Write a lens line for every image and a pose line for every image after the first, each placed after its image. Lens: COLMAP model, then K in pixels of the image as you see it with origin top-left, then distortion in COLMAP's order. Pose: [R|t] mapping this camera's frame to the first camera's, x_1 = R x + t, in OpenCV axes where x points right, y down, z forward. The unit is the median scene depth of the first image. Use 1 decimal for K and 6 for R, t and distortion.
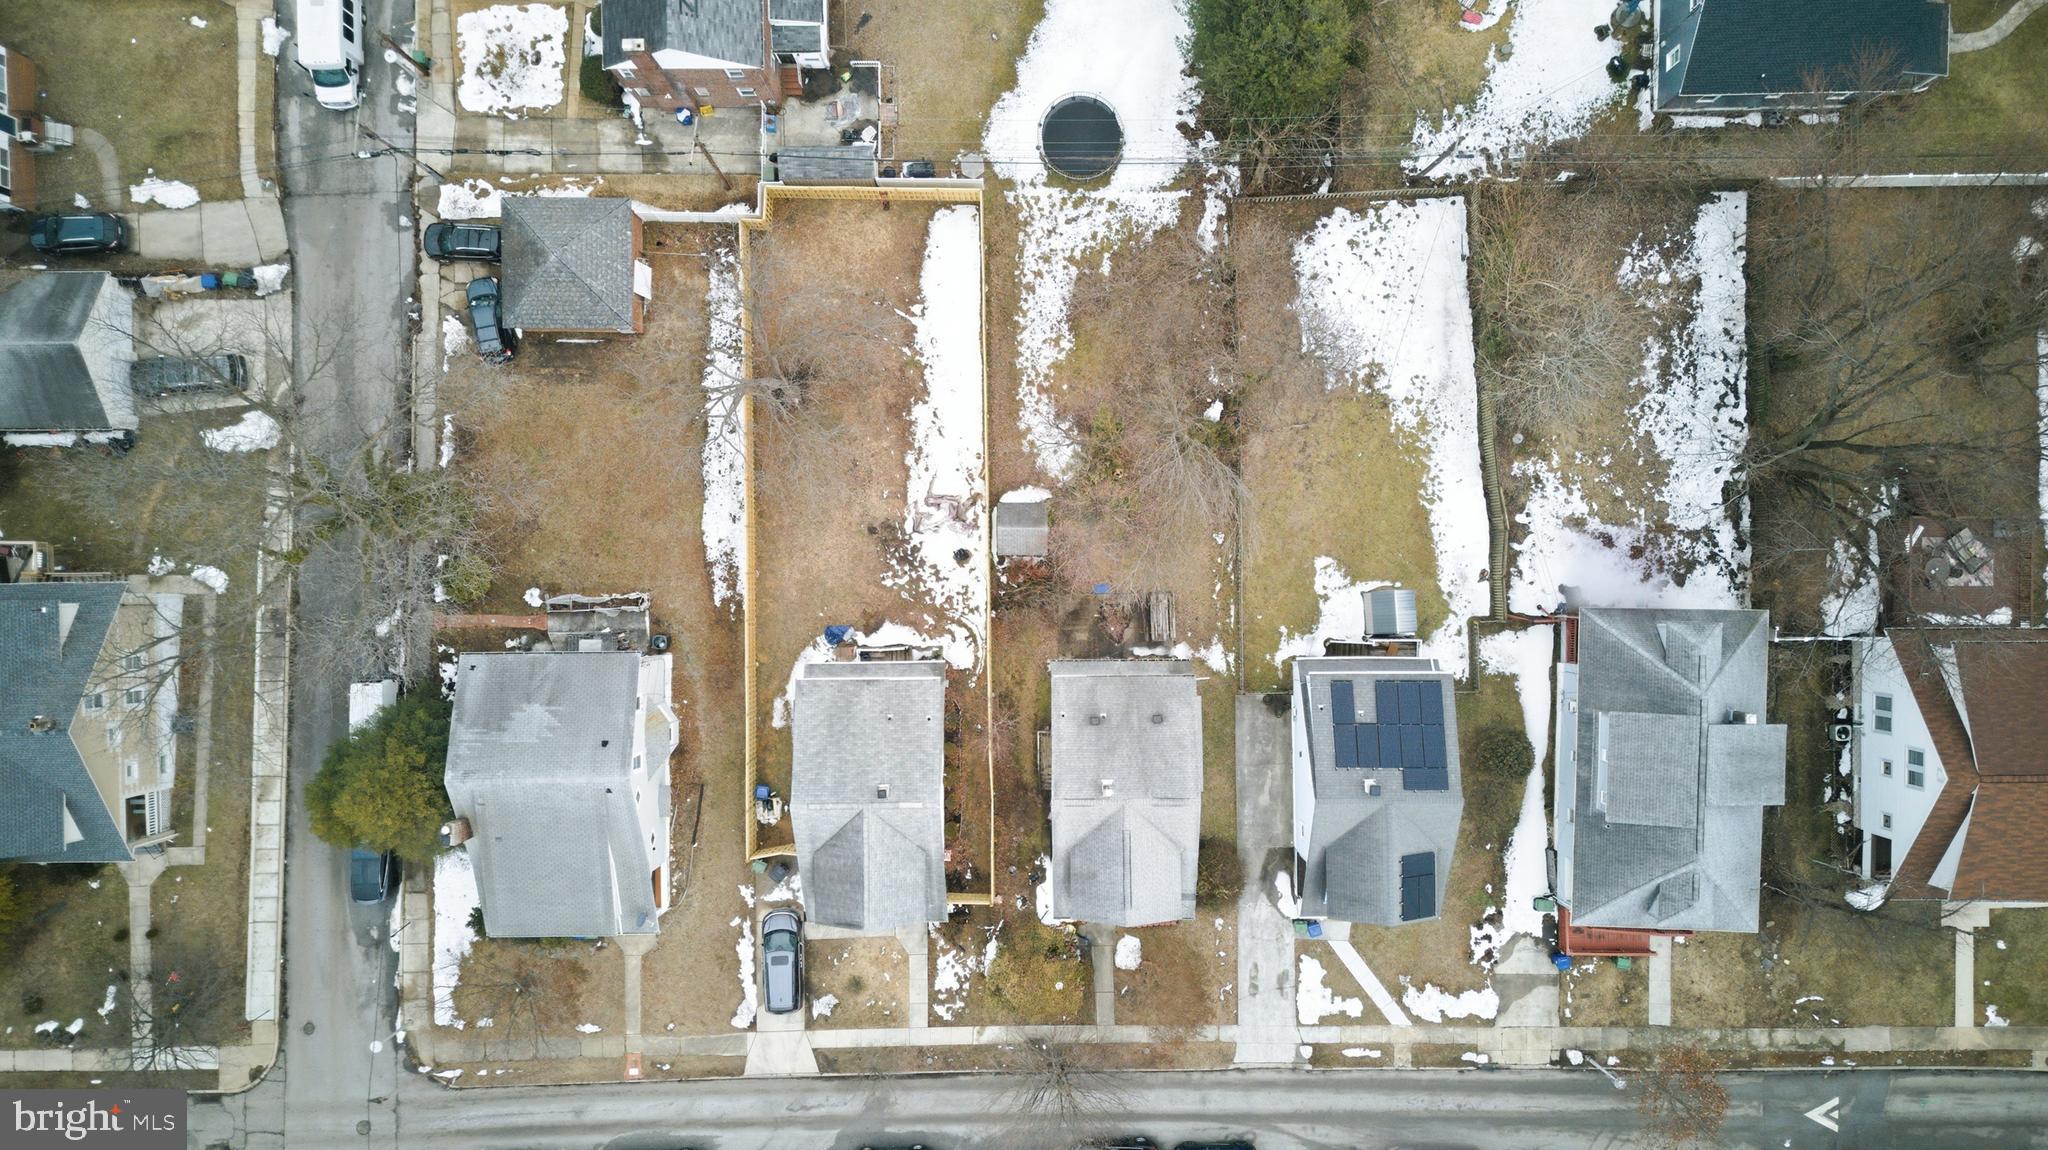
lens RADIAL K [[1449.0, 0, 1035.3], [0, 1449.0, 577.1], [0, 0, 1]] dist [0.093076, -0.094823]
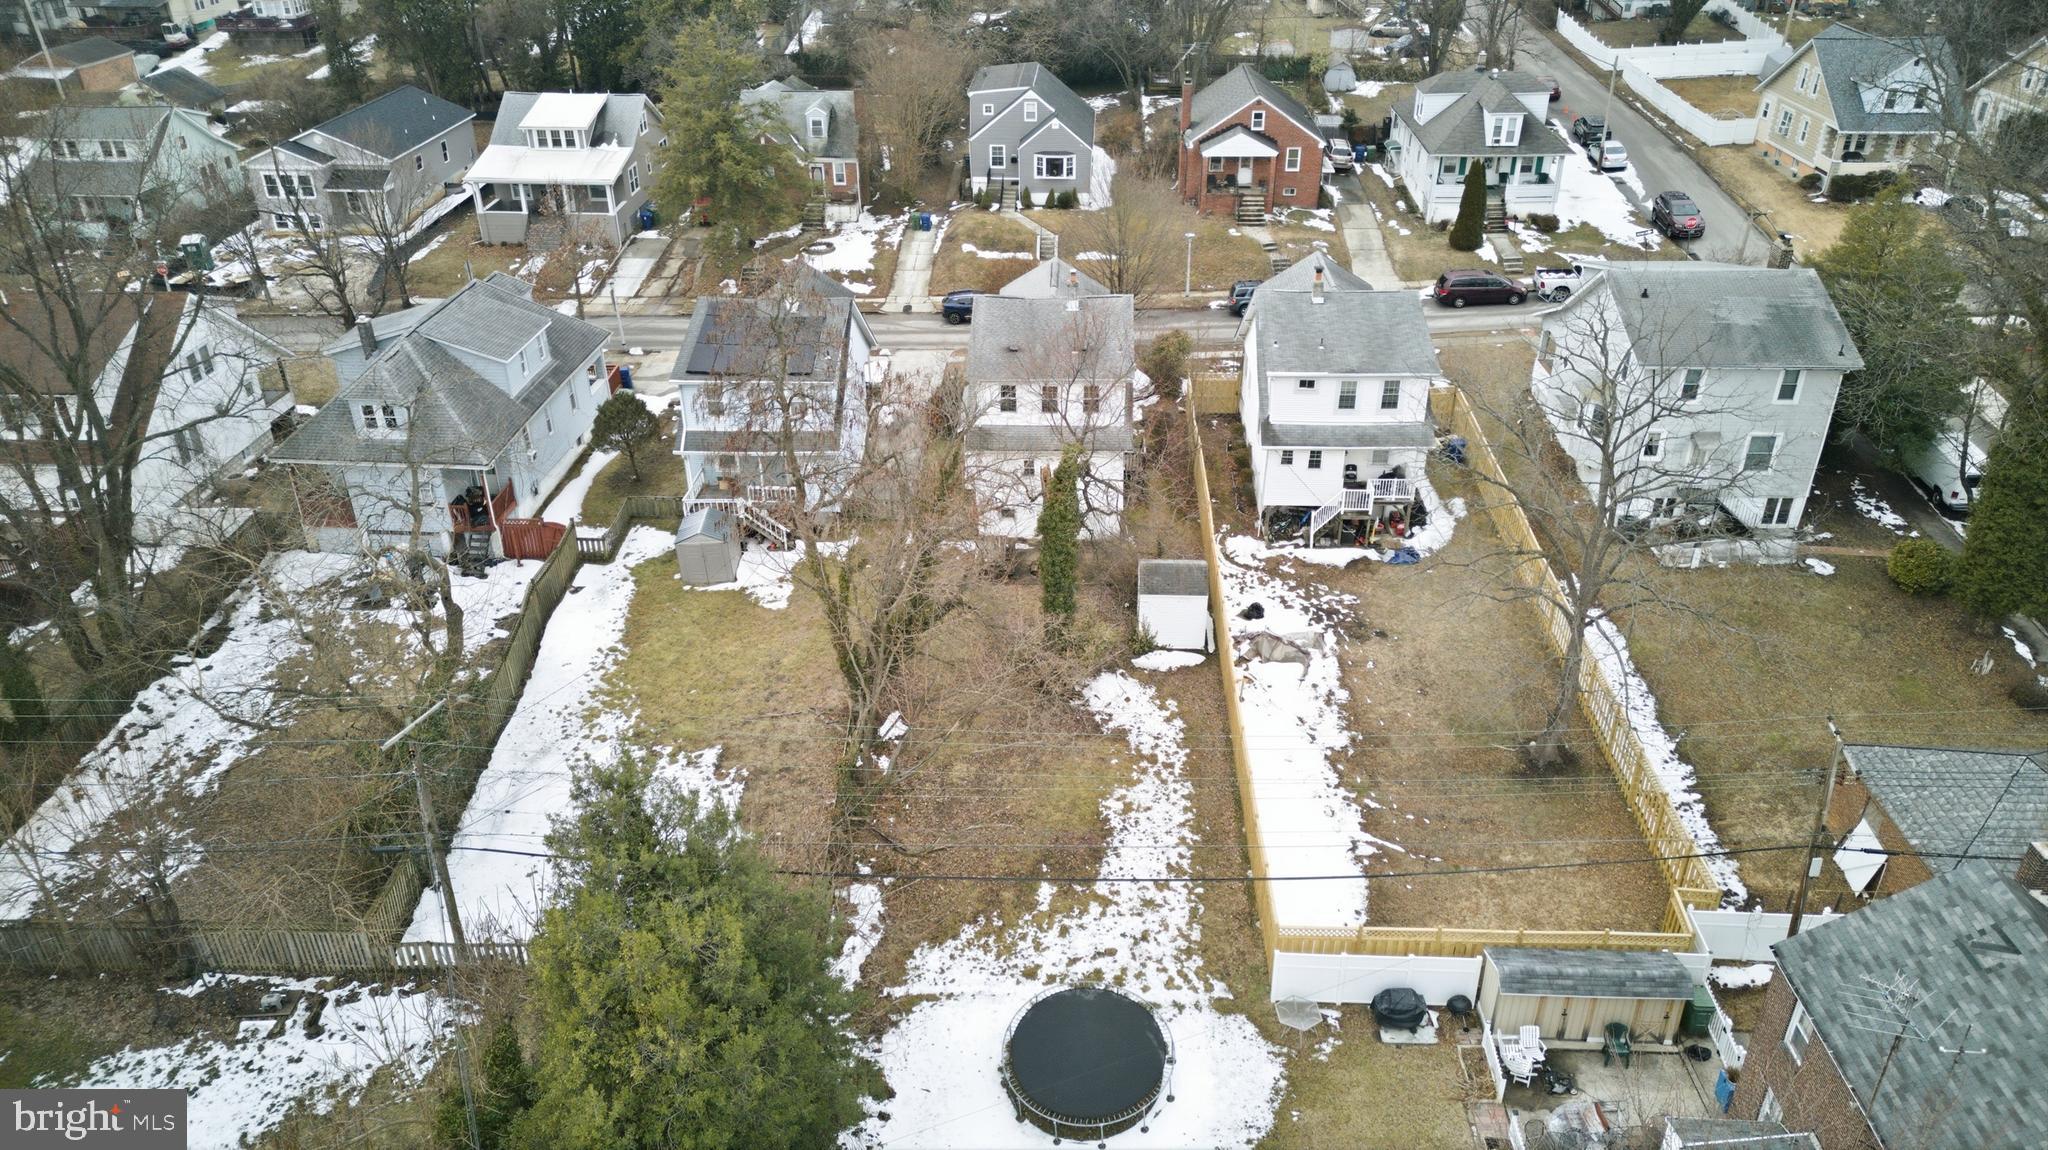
lens RADIAL K [[1449.0, 0, 1035.3], [0, 1449.0, 577.1], [0, 0, 1]] dist [0.093076, -0.094823]
pose [[-0.998884, -0.001798, 0.047188, 0.025704], [0.041669, -0.503698, 0.862874, -0.654023], [0.022217, 0.863878, 0.503211, 0.604447]]
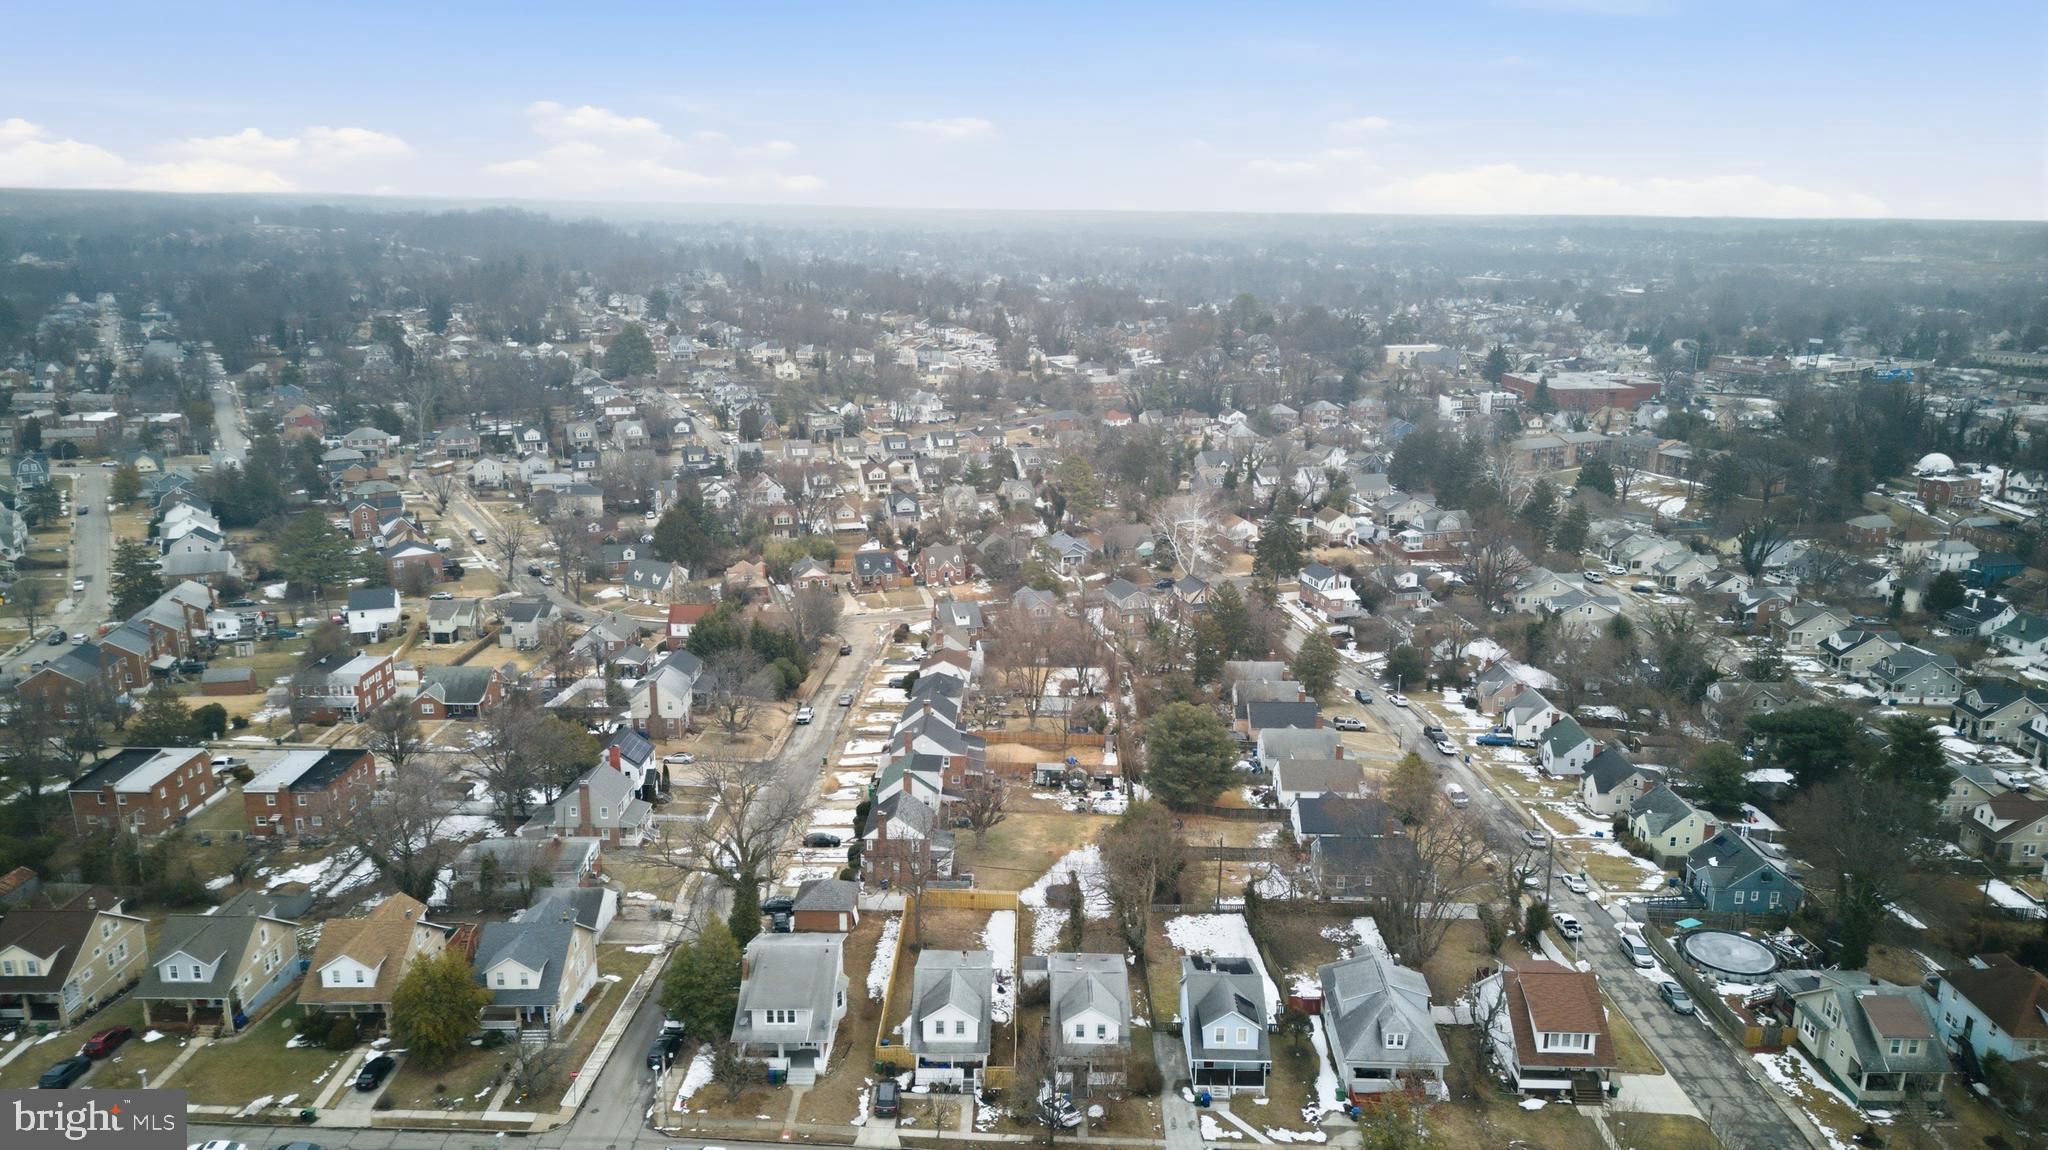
lens RADIAL K [[1449.0, 0, 1035.3], [0, 1449.0, 577.1], [0, 0, 1]] dist [0.093076, -0.094823]
pose [[0.999715, 0.023189, -0.005729, -0.008372], [-0.010973, 0.232803, -0.972462, 1.712177], [-0.021216, 0.972248, 0.232991, 0.035060]]
